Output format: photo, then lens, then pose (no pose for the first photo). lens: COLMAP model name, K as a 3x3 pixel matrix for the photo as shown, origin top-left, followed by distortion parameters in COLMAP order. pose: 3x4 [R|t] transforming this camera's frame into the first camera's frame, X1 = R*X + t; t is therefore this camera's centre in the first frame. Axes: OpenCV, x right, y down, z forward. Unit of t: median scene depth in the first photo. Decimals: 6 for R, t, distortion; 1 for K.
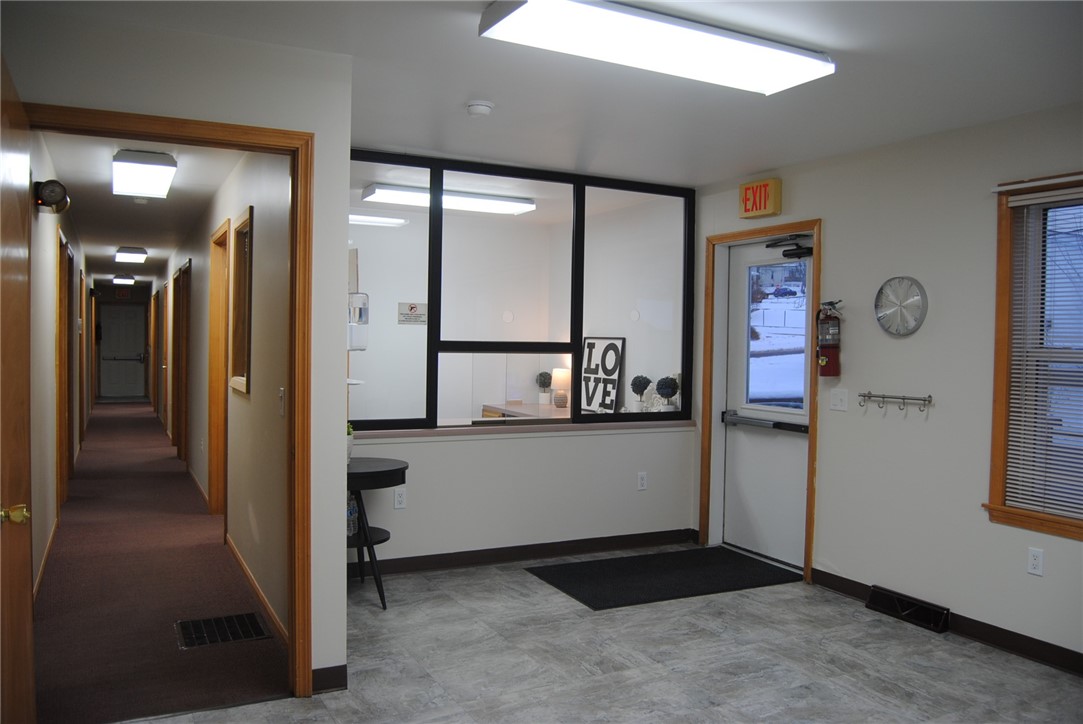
lens RADIAL K [[854.6, 0, 538.7], [0, 854.6, 364.4], [0, 0, 1]] dist [-0.092105, 0.034034]
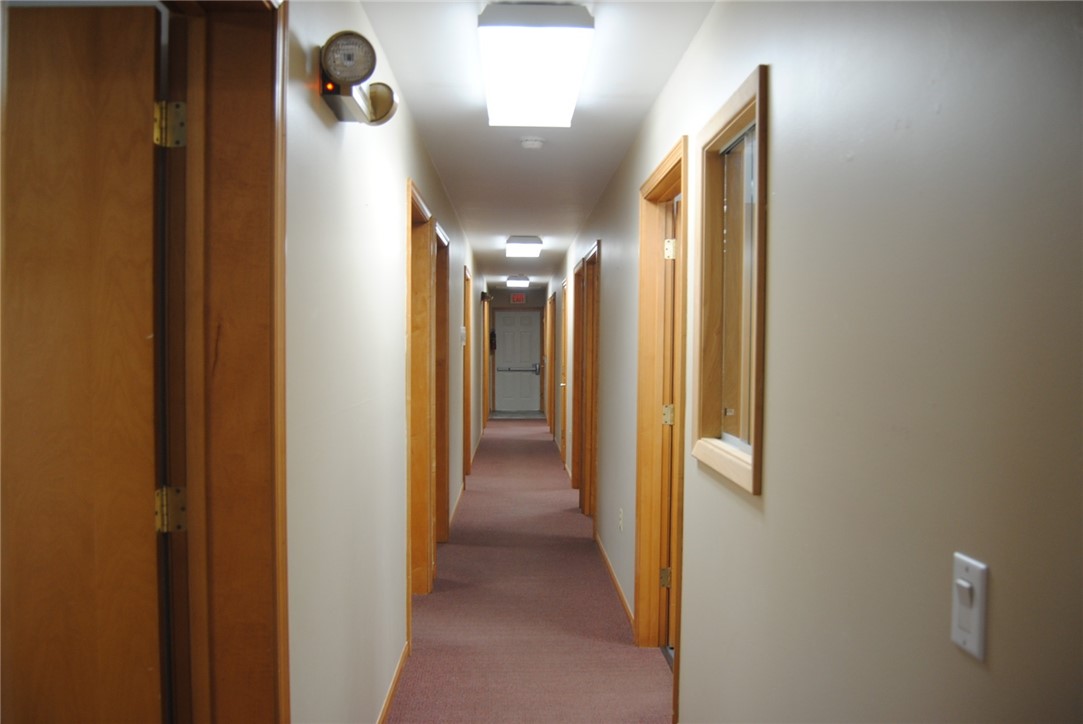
lens RADIAL K [[854.6, 0, 535.2], [0, 854.6, 360.7], [0, 0, 1]] dist [-0.092105, 0.034034]
pose [[0.902293, -0.001067, -0.431122, -0.222480], [-0.002286, 0.999971, -0.007260, -0.027249], [0.431118, 0.007536, 0.902264, 0.477561]]
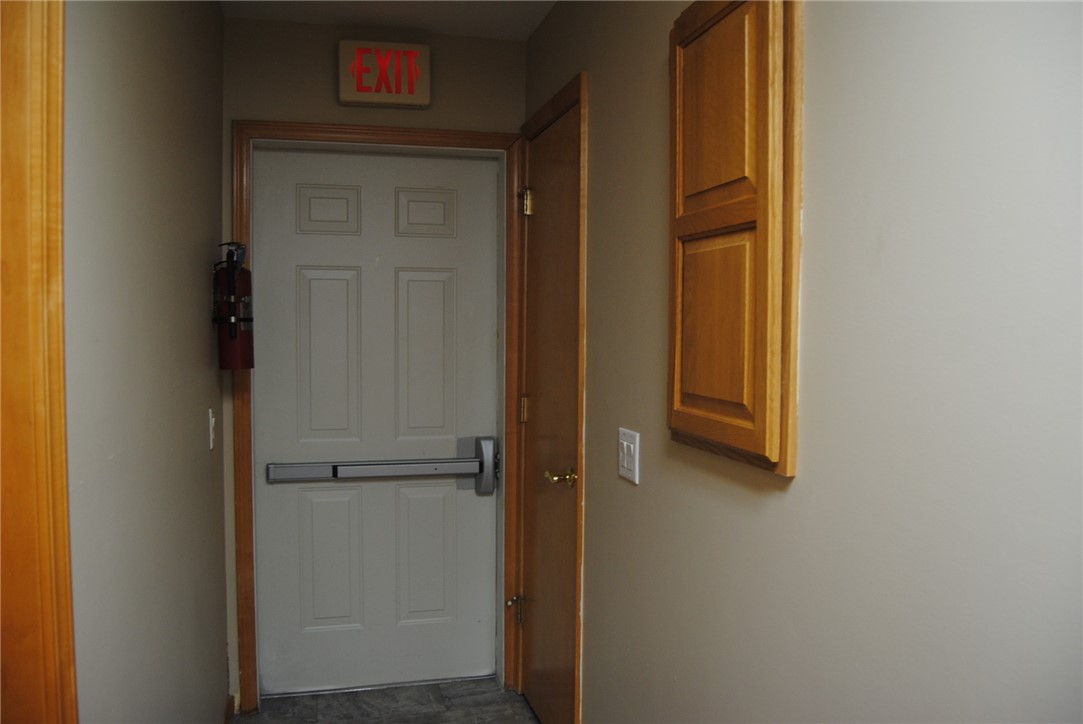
lens RADIAL K [[854.6, 0, 540.6], [0, 854.6, 362.4], [0, 0, 1]] dist [-0.092105, 0.034034]
pose [[0.973430, 0.004548, -0.228941, -1.197654], [-0.001884, 0.999928, 0.011854, -0.085949], [0.228979, -0.011107, 0.973368, 2.361449]]
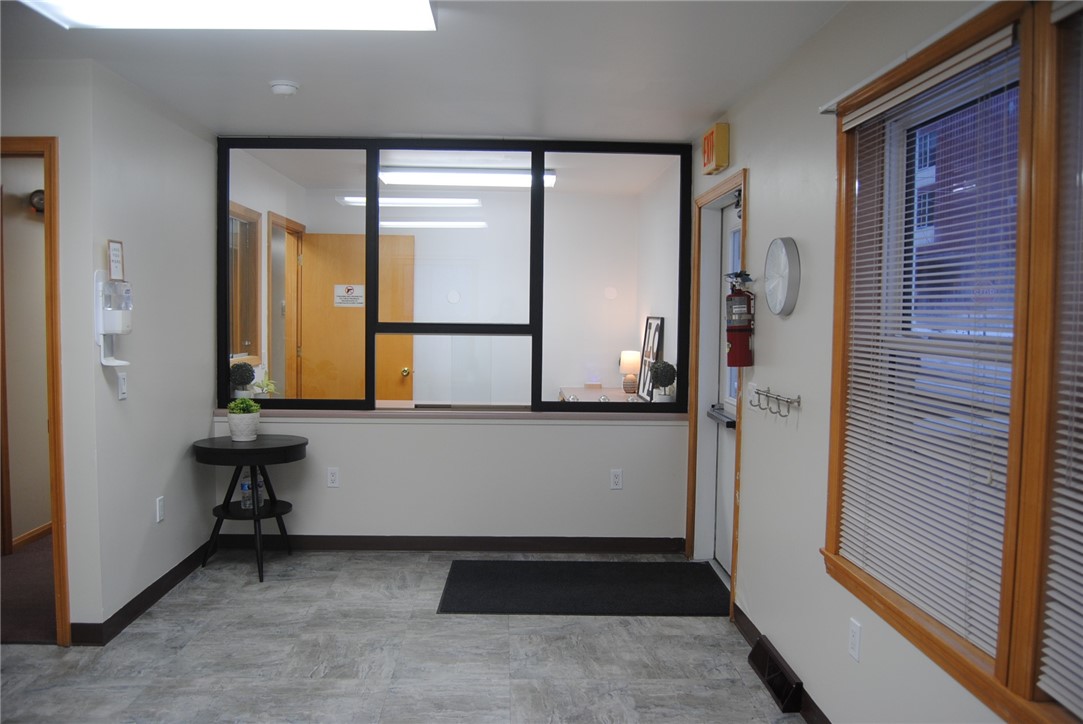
lens RADIAL K [[854.6, 0, 546.7], [0, 854.6, 364.8], [0, 0, 1]] dist [-0.092105, 0.034034]
pose [[0.903670, 0.019305, -0.427794, 0.458592], [-0.007622, 0.999550, 0.029007, -0.008260], [0.428162, -0.022952, 0.903411, 0.176158]]
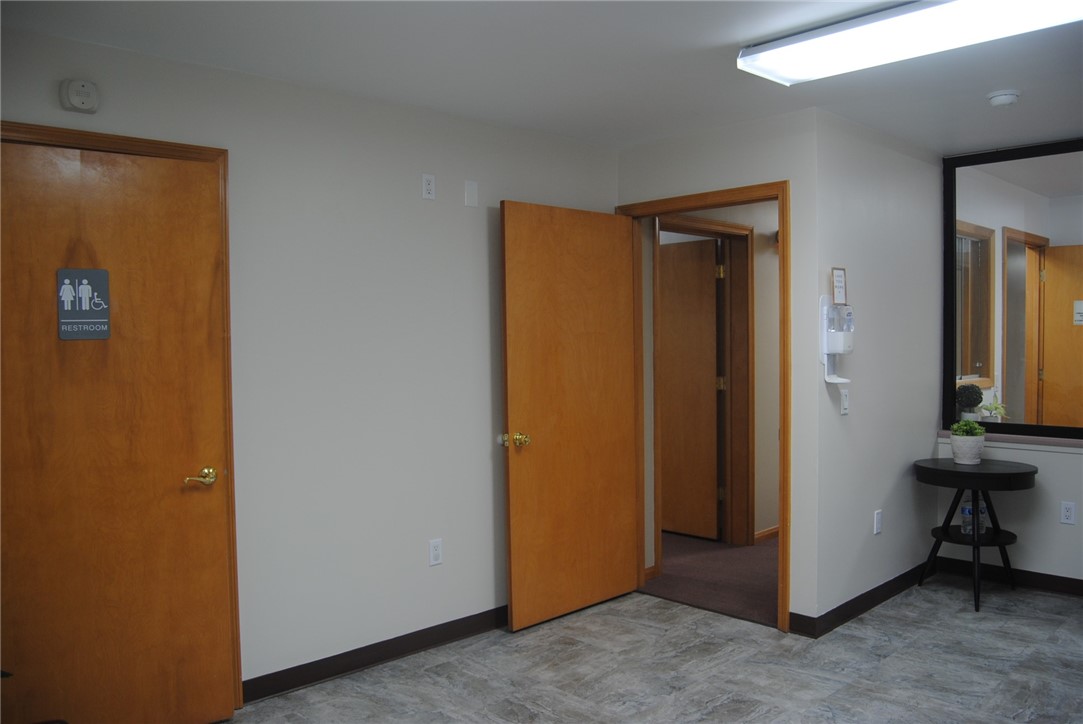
lens RADIAL K [[854.6, 0, 536.9], [0, 854.6, 364.2], [0, 0, 1]] dist [-0.092105, 0.034034]
pose [[0.271161, 0.011063, -0.962470, 0.496106], [-0.011131, 0.999903, 0.008357, -0.004898], [0.962470, 0.008447, 0.271258, 0.181938]]
